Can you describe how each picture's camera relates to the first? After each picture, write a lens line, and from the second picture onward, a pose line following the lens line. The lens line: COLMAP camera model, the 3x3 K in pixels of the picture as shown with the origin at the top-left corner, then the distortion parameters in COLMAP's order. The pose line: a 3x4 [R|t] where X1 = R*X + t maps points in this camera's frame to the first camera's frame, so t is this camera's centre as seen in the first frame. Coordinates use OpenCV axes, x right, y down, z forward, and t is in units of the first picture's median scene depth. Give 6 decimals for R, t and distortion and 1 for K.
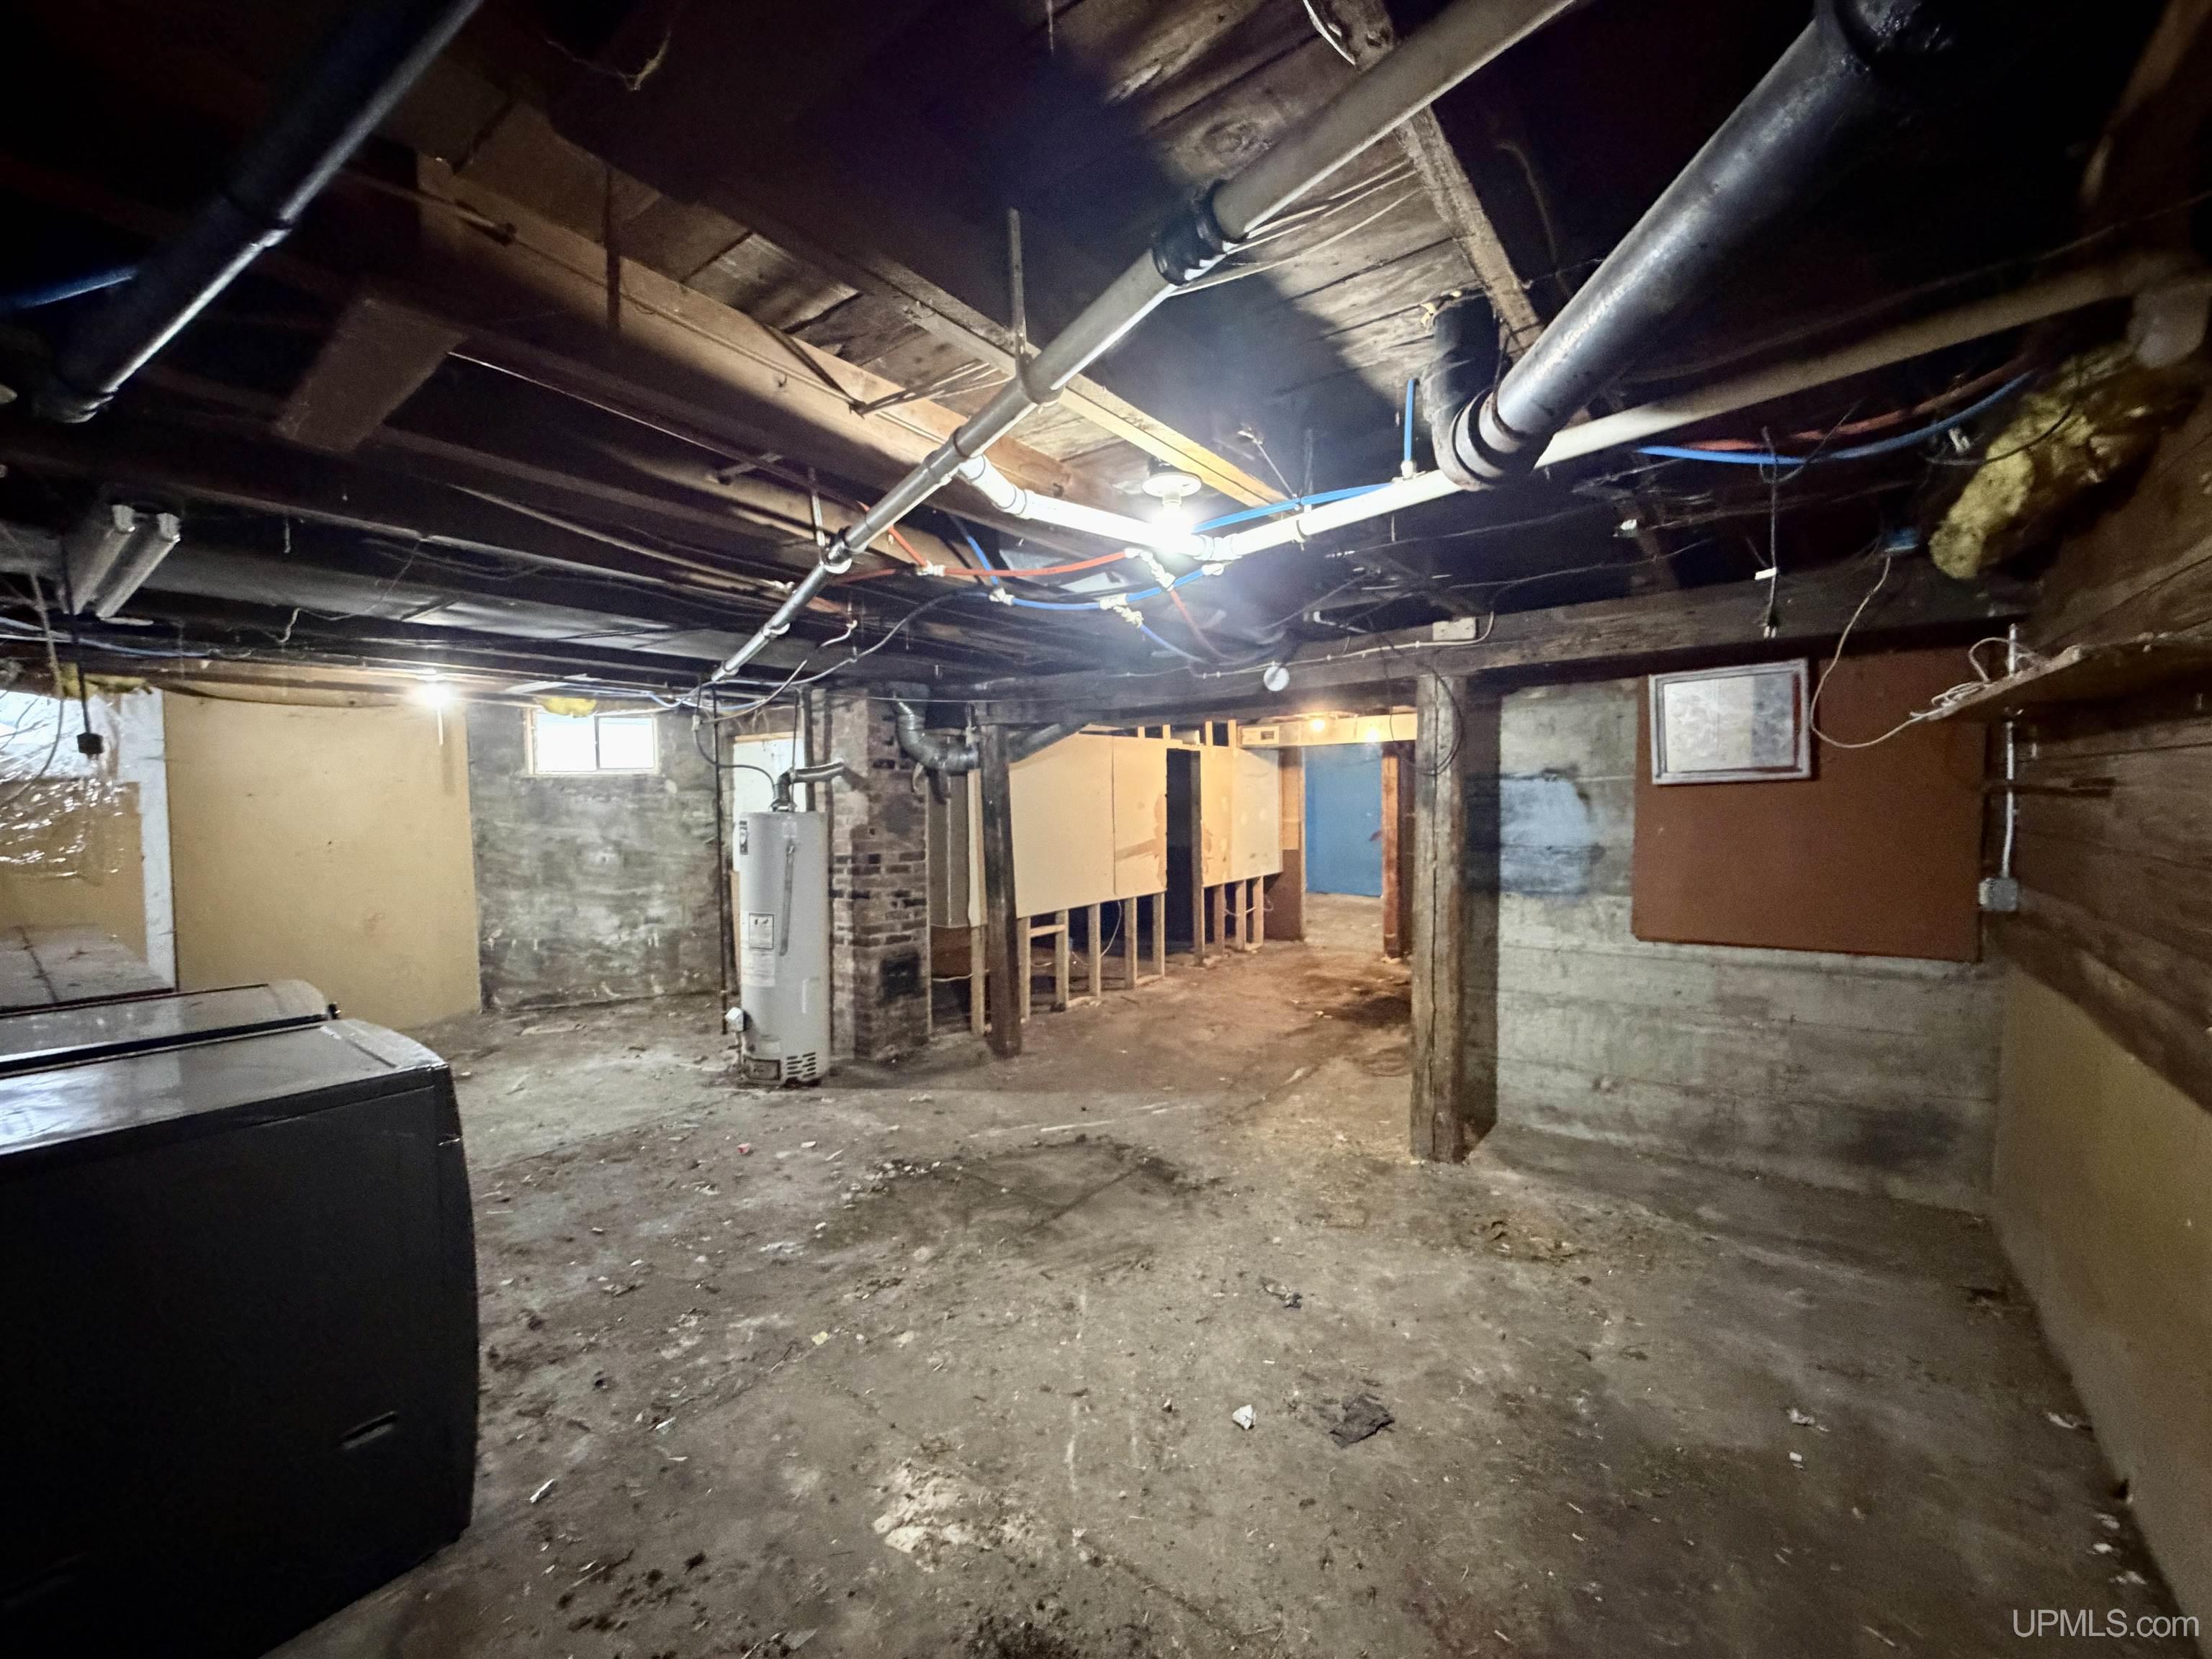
lens RADIAL K [[878.5, 0, 1103.2], [0, 878.5, 832.7], [0, 0, 1]] dist [-0.000629, -0.000240]
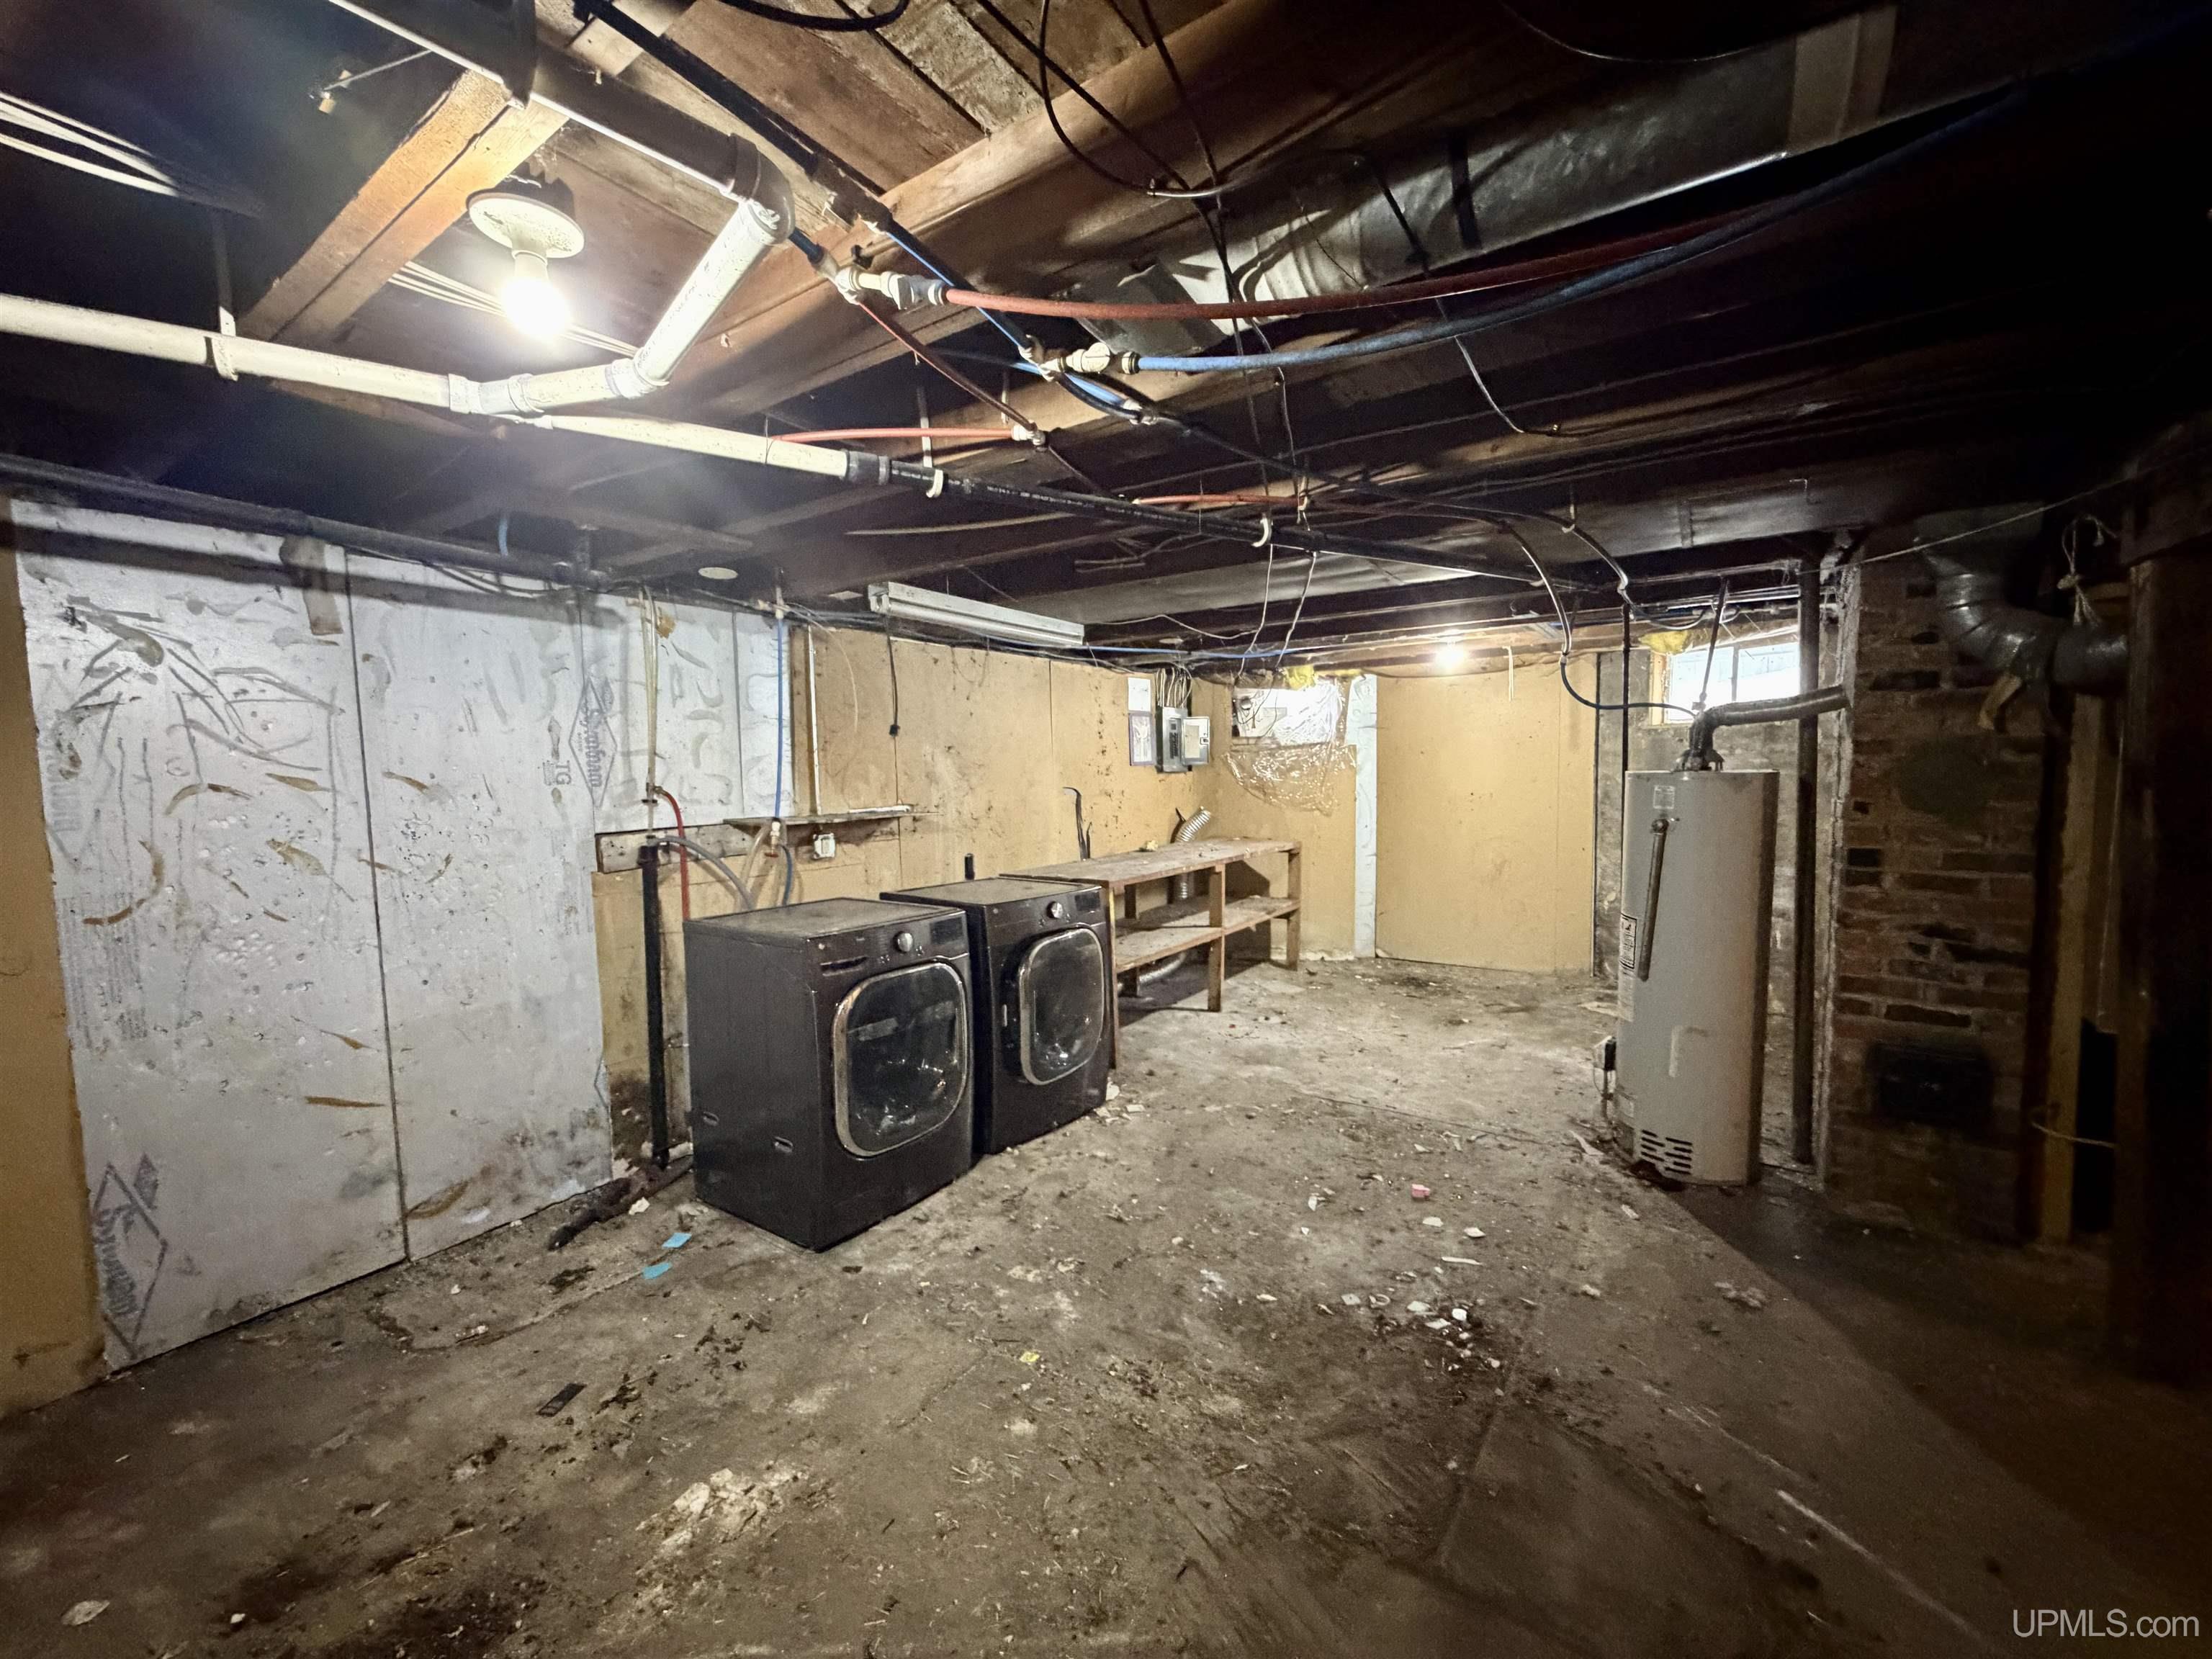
lens RADIAL K [[878.5, 0, 1097.7], [0, 878.5, 827.6], [0, 0, 1]] dist [-0.000629, -0.000240]
pose [[0.048834, 0.074689, -0.996010, 0.212593], [-0.027649, 0.996919, 0.073401, -0.012787], [0.998424, 0.023954, 0.050749, 0.401847]]
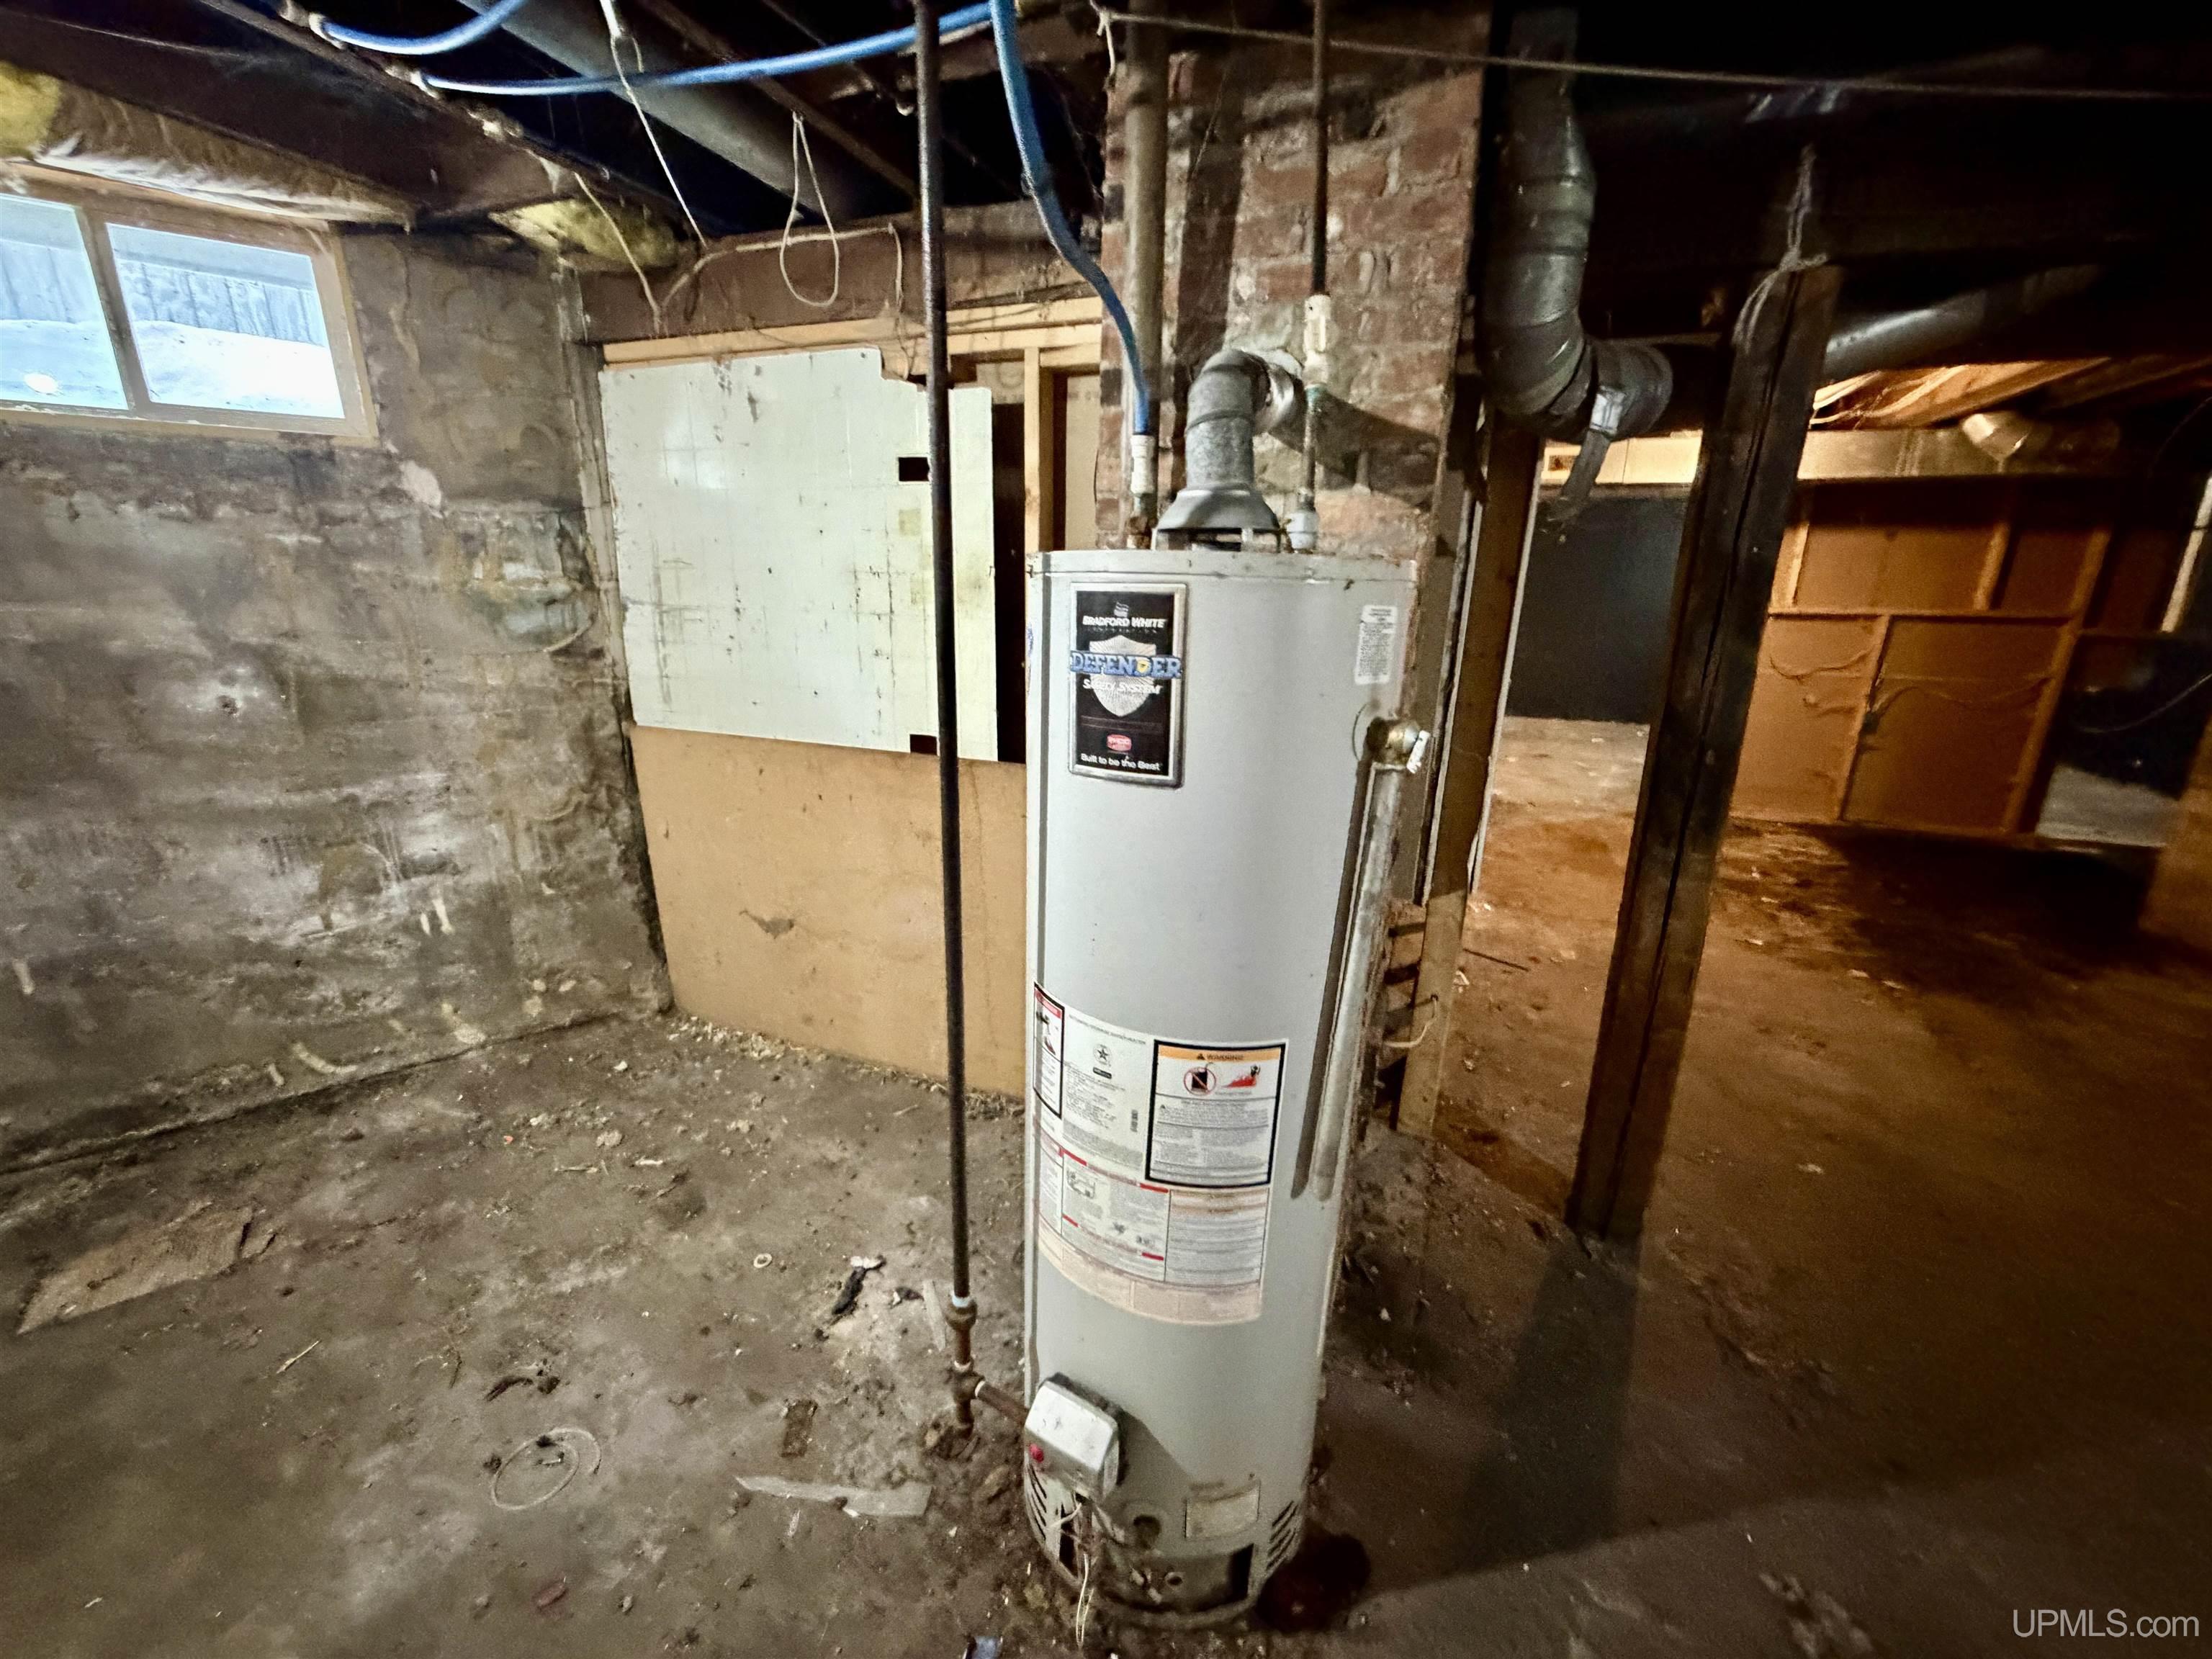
lens RADIAL K [[878.5, 0, 1101.9], [0, 878.5, 832.2], [0, 0, 1]] dist [-0.000629, -0.000240]
pose [[0.963054, -0.047062, 0.265164, -0.353551], [-0.017228, 0.971829, 0.235056, -0.006078], [-0.268756, -0.230939, 0.935113, 0.612882]]
